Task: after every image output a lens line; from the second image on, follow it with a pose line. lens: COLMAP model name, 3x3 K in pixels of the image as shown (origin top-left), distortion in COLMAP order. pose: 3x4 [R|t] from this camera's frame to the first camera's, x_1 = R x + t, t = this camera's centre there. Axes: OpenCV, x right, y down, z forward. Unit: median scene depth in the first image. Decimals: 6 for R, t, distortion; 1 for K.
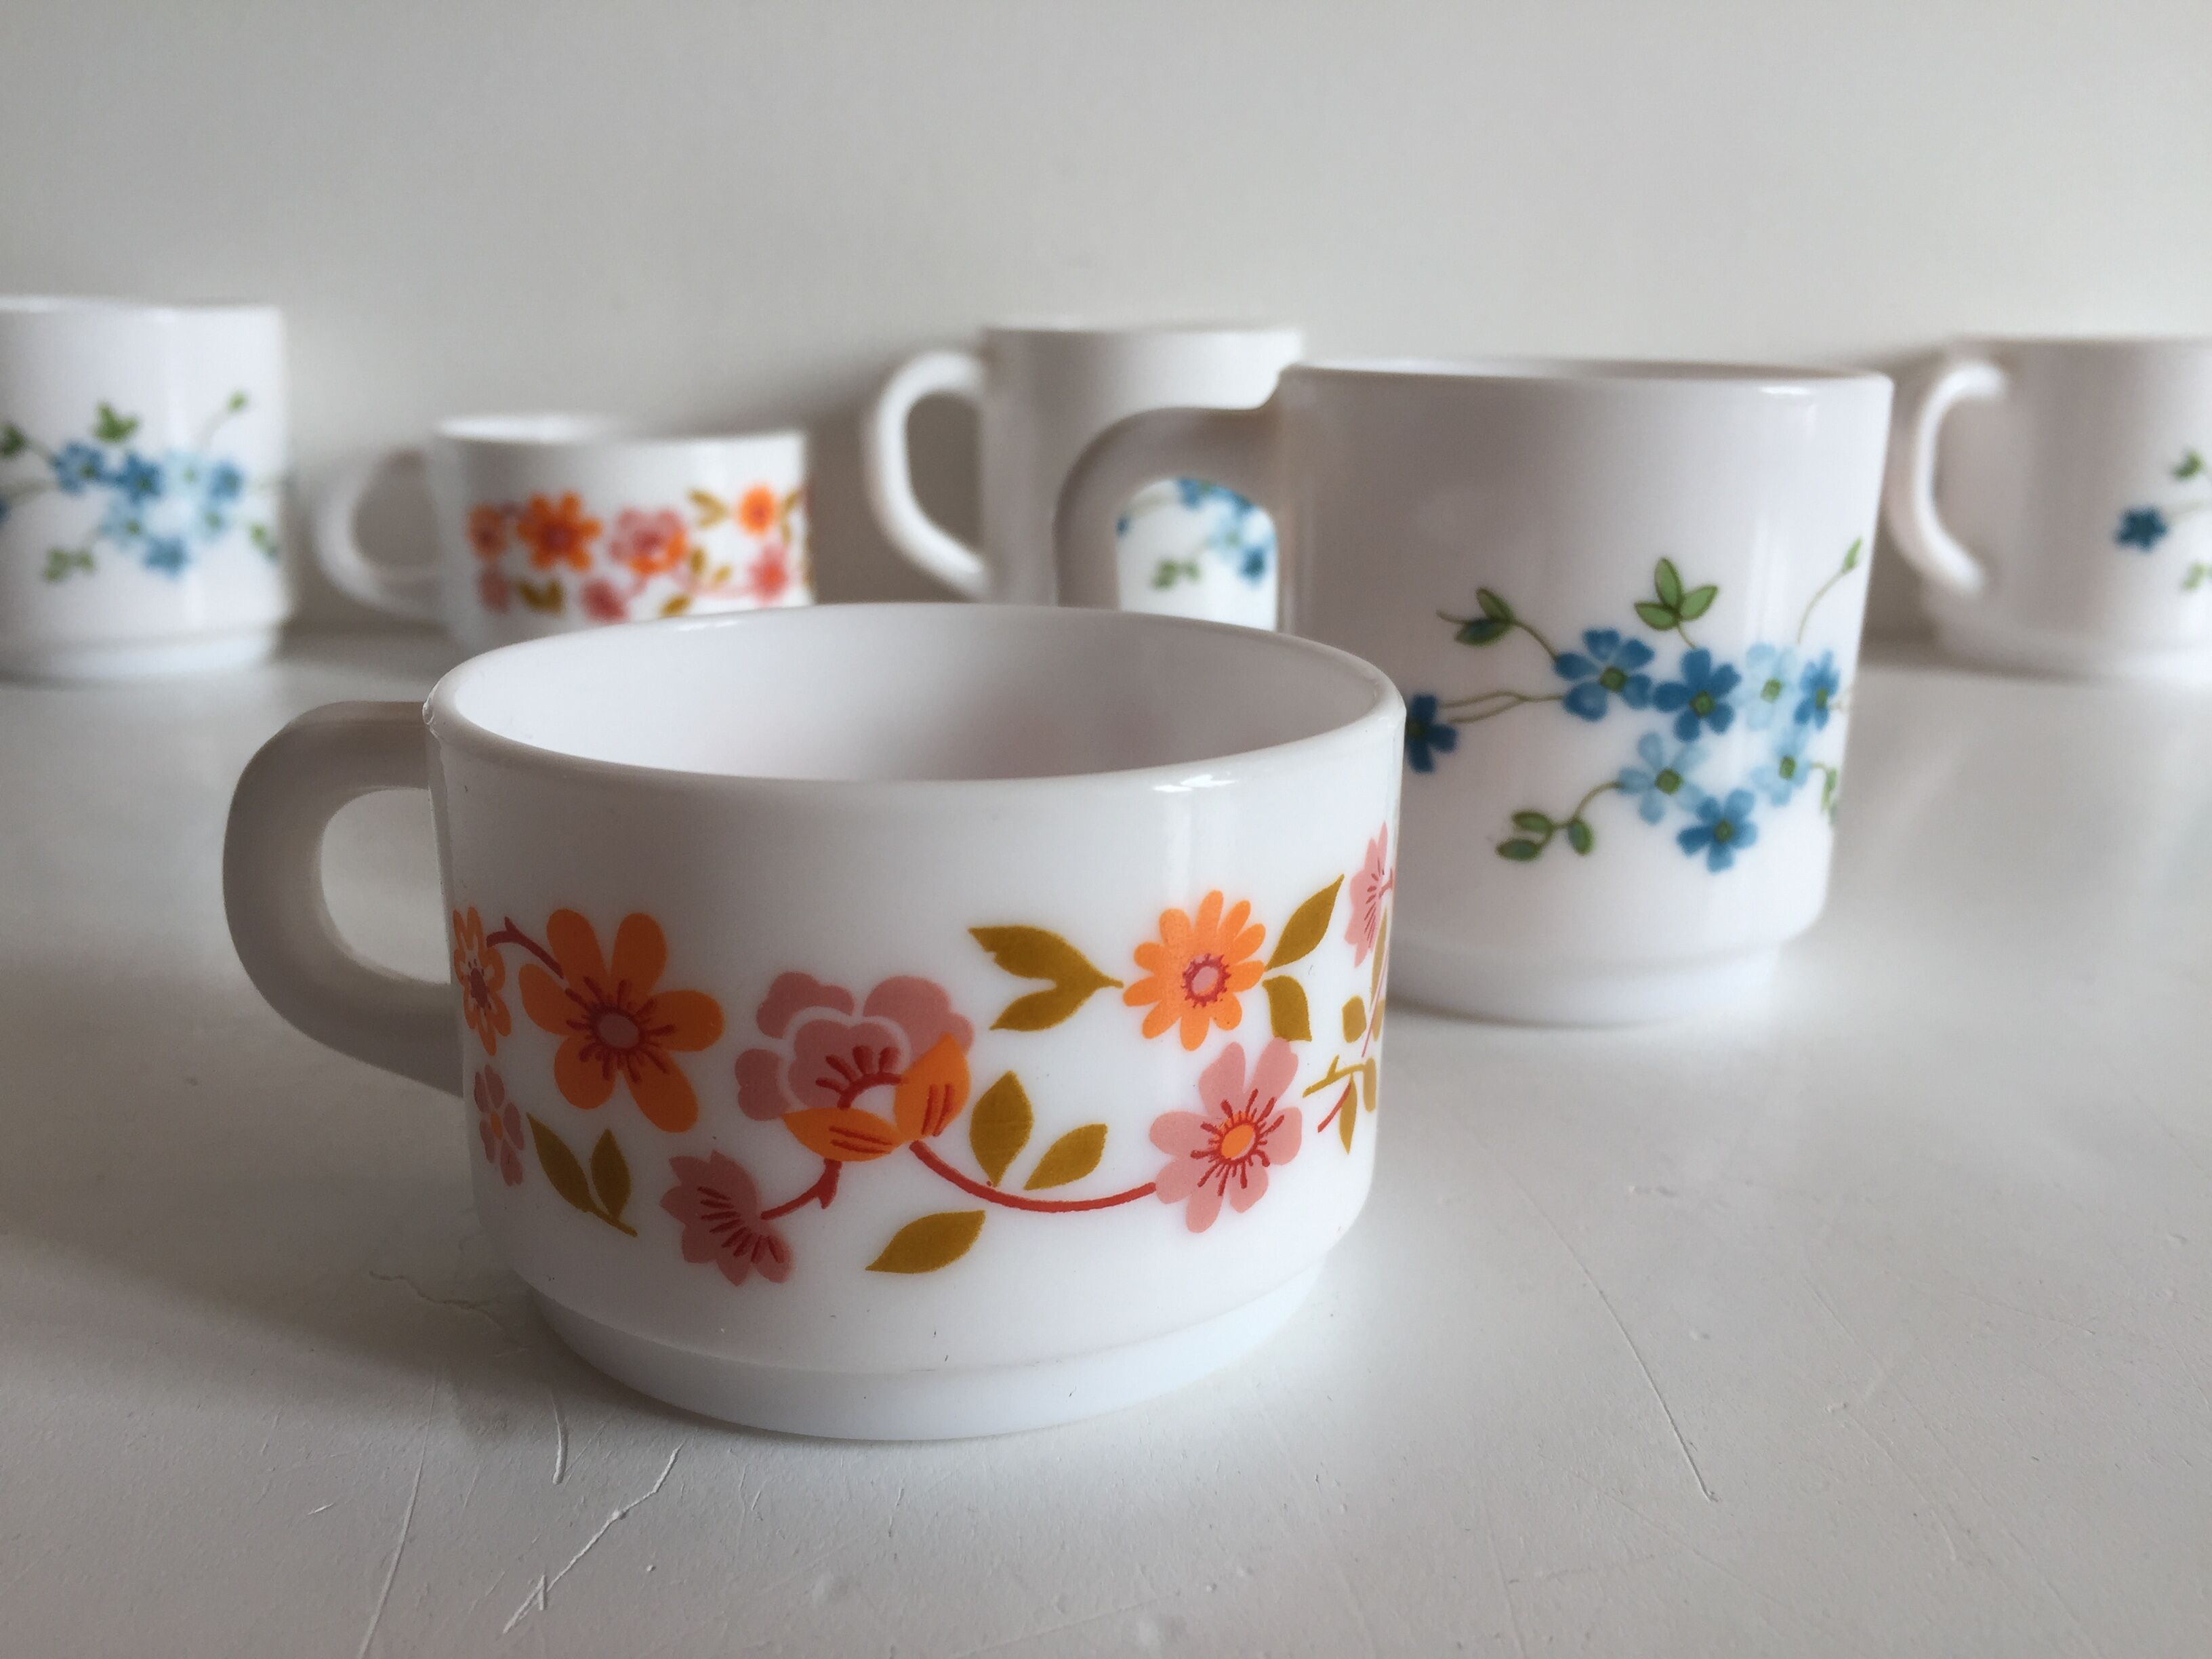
lens RADIAL K [[1888.3, 0, 1145.2], [0, 1888.3, 827.2], [0, 0, 1]] dist [0.016461, -0.003302]
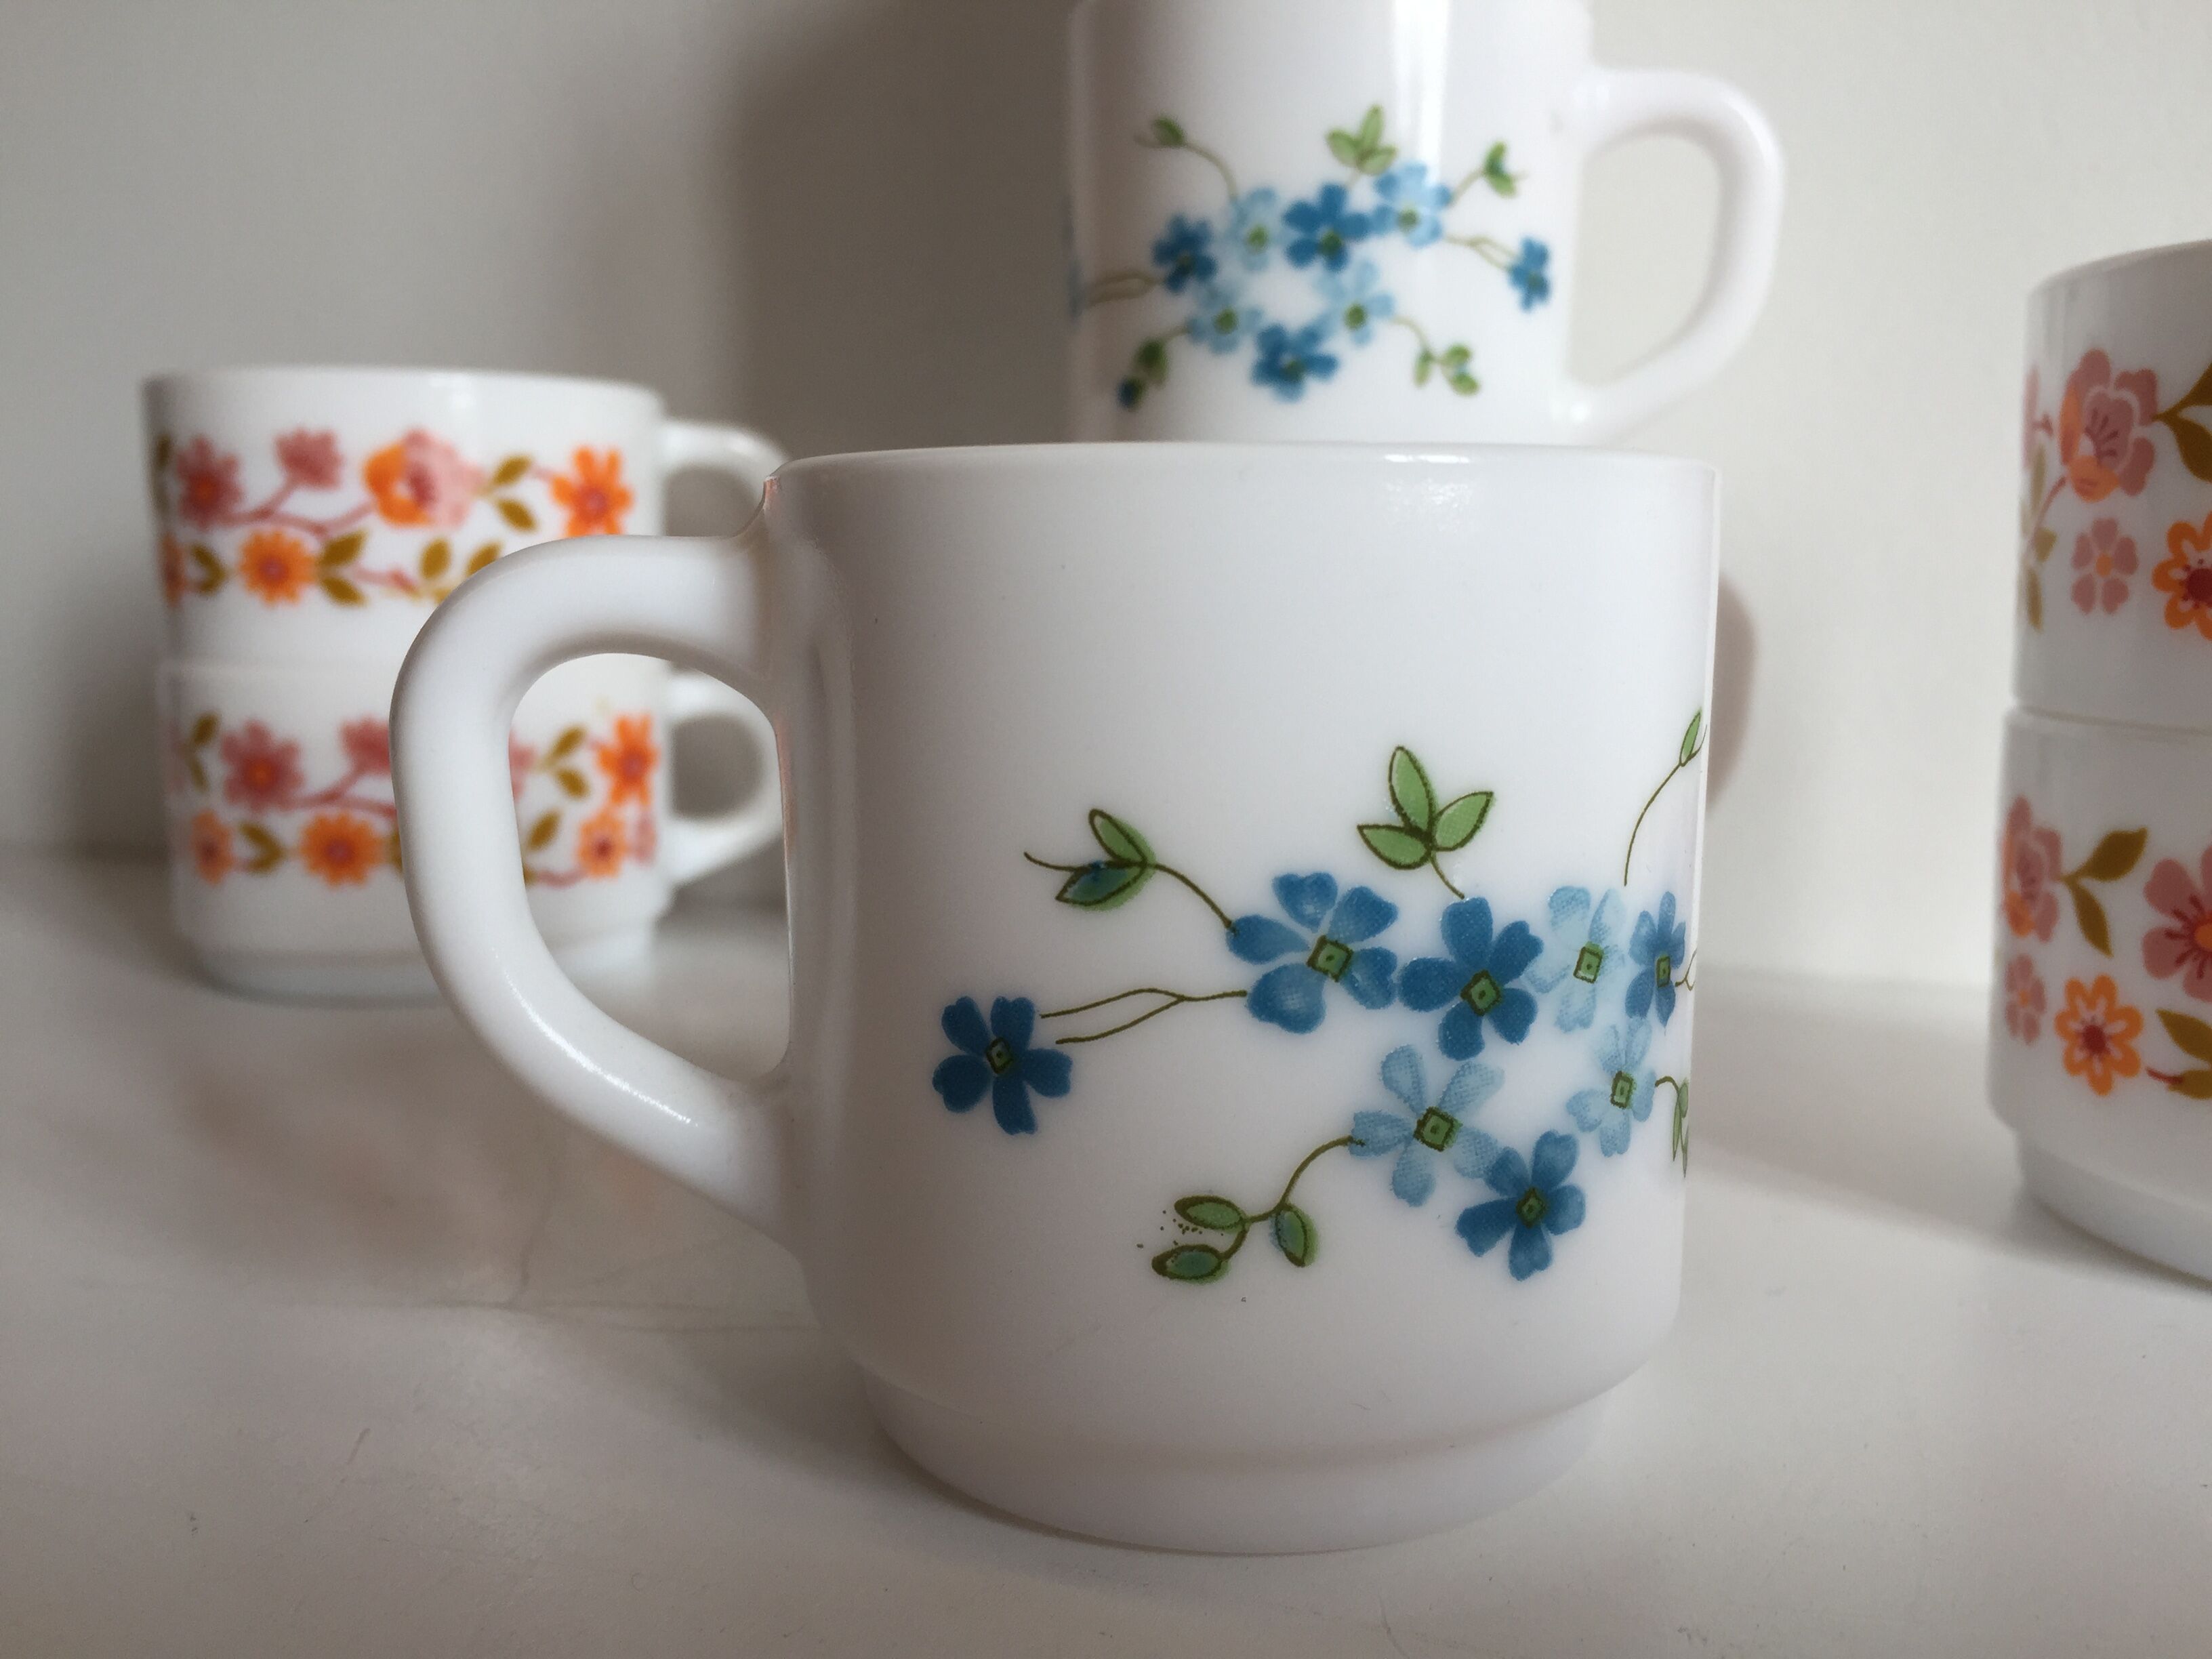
lens RADIAL K [[1901.9, 0, 1120.0], [0, 1901.9, 829.8], [0, 0, 1]] dist [0.074773, -0.122100]
pose [[0.988147, -0.038546, 0.148590, 0.099929], [0.058128, 0.989837, -0.129787, -0.045464], [-0.142077, 0.136886, 0.980345, 0.435902]]
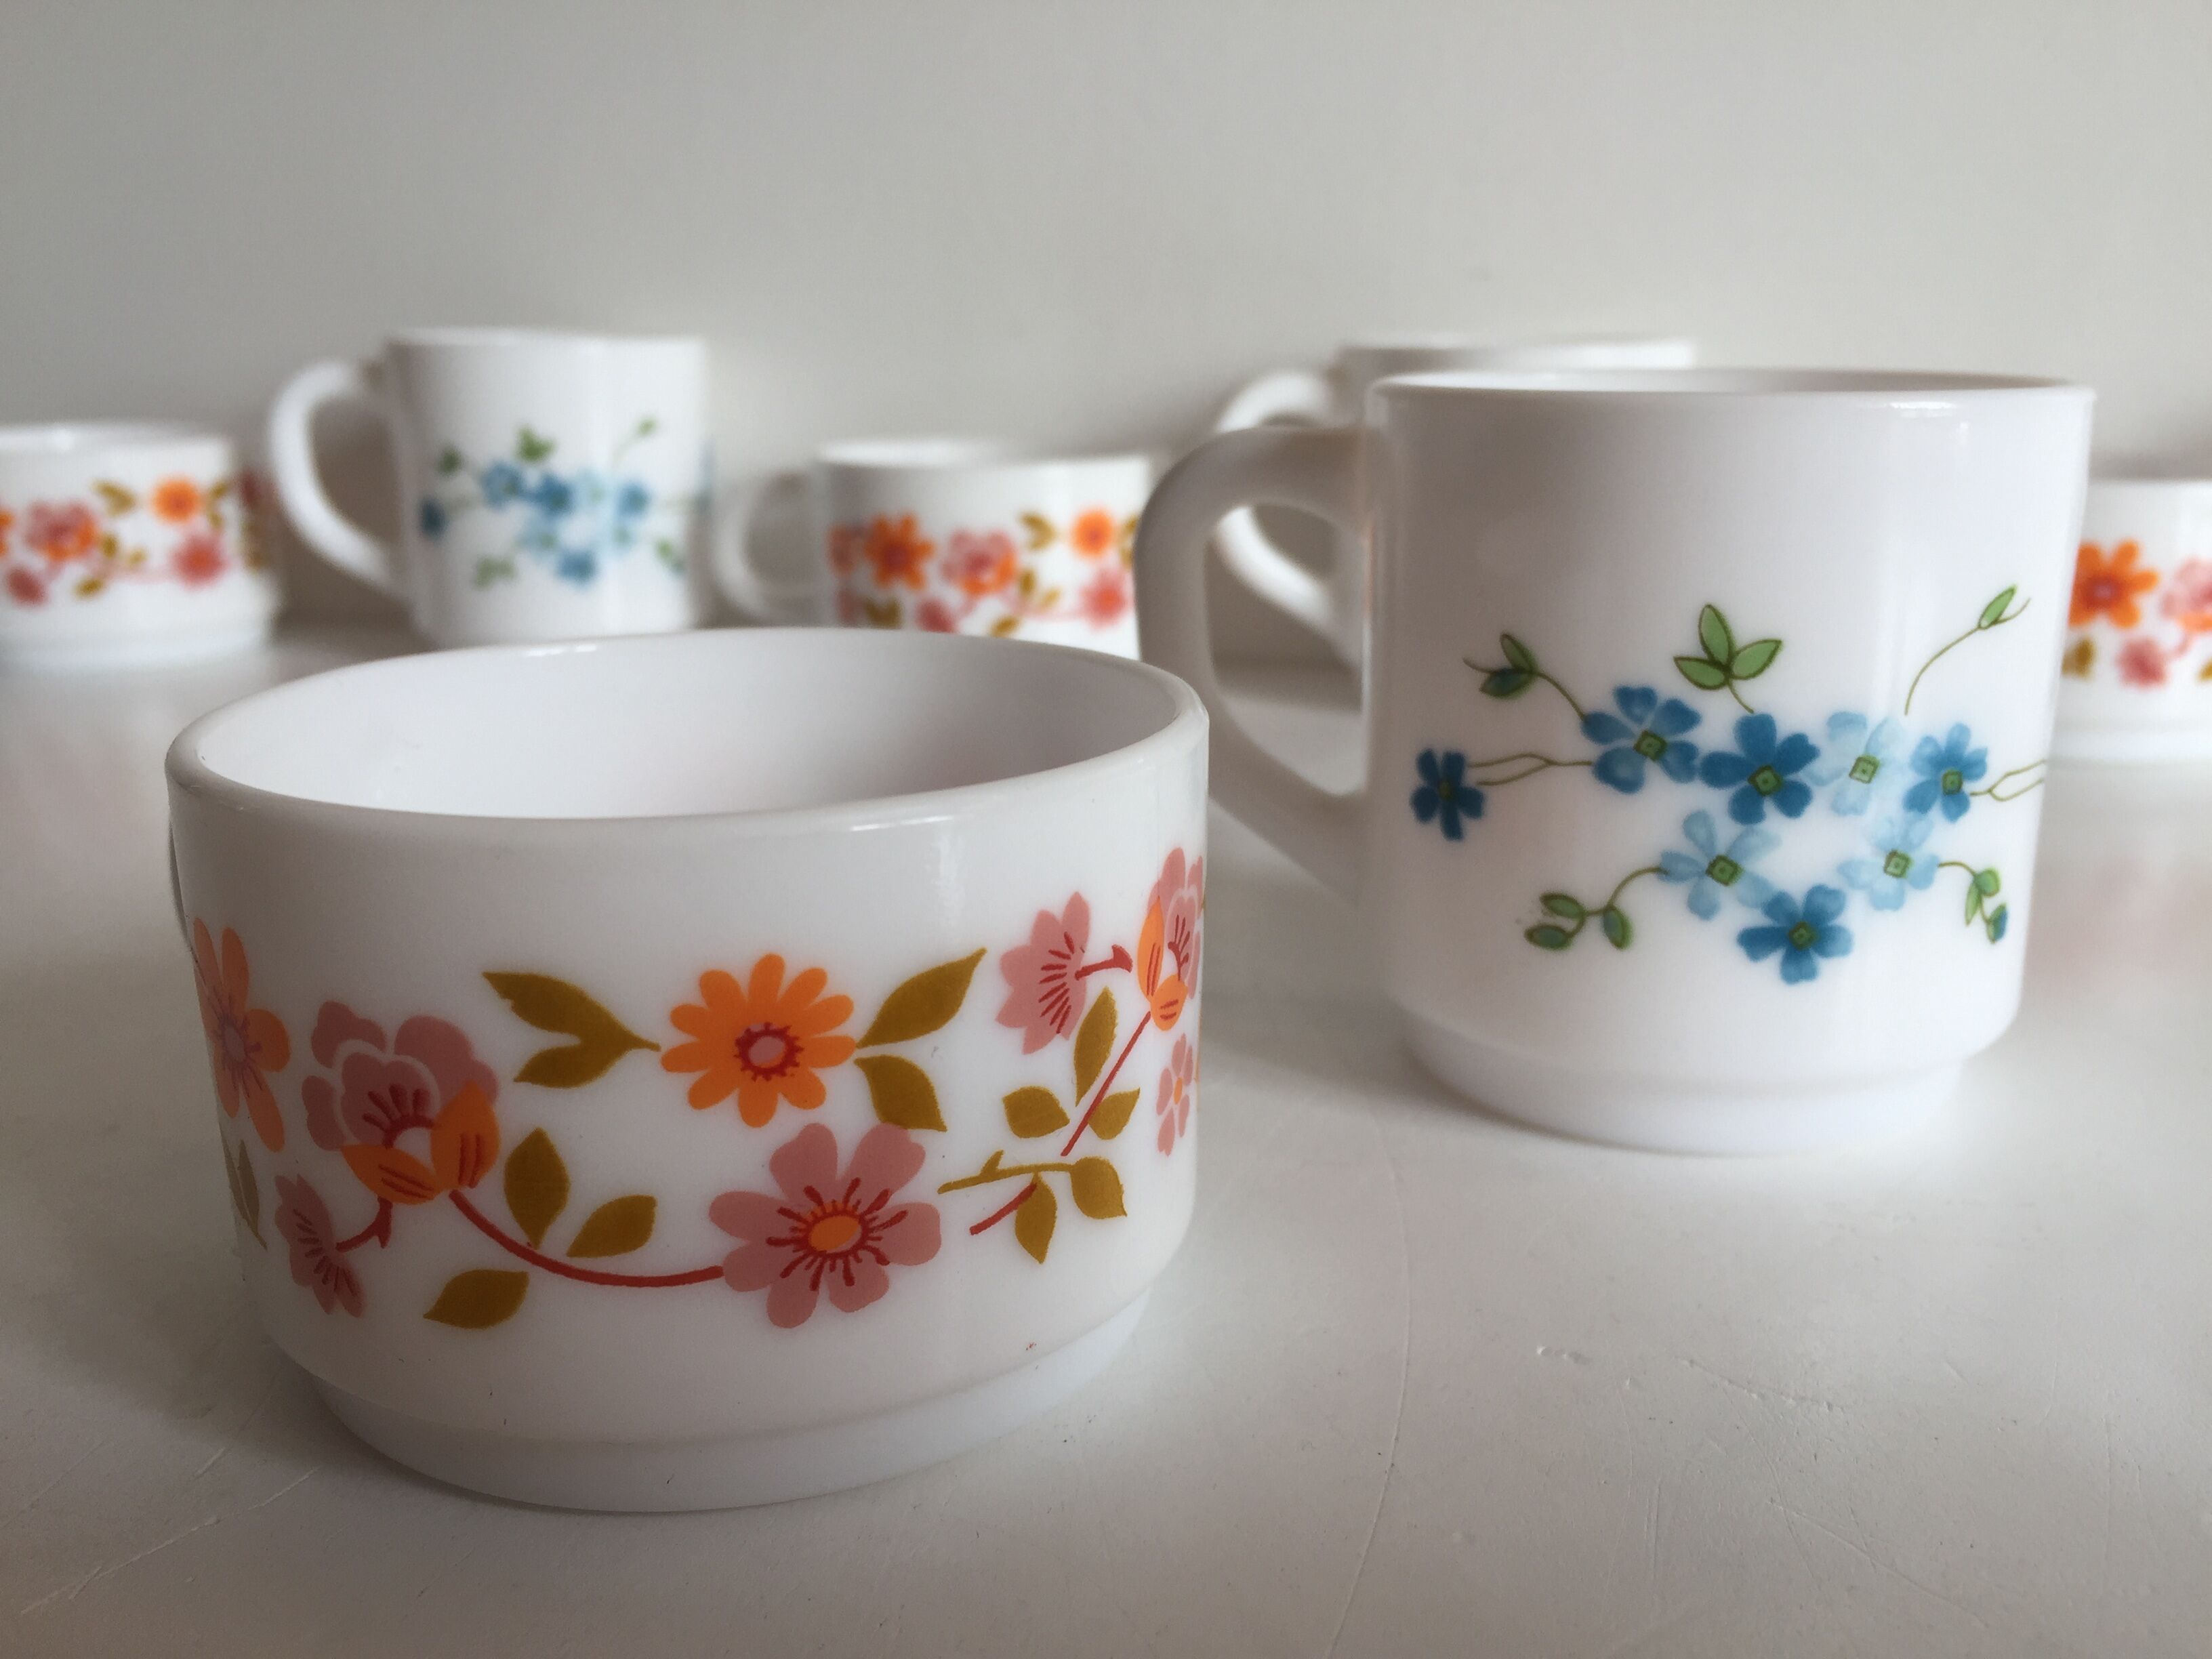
lens RADIAL K [[1901.9, 0, 1120.0], [0, 1901.9, 829.8], [0, 0, 1]] dist [0.074773, -0.122100]
pose [[0.945747, 0.065391, -0.318256, 0.296970], [-0.069657, 0.997569, -0.002031, -0.022098], [0.317349, 0.024090, 0.948003, 0.111544]]
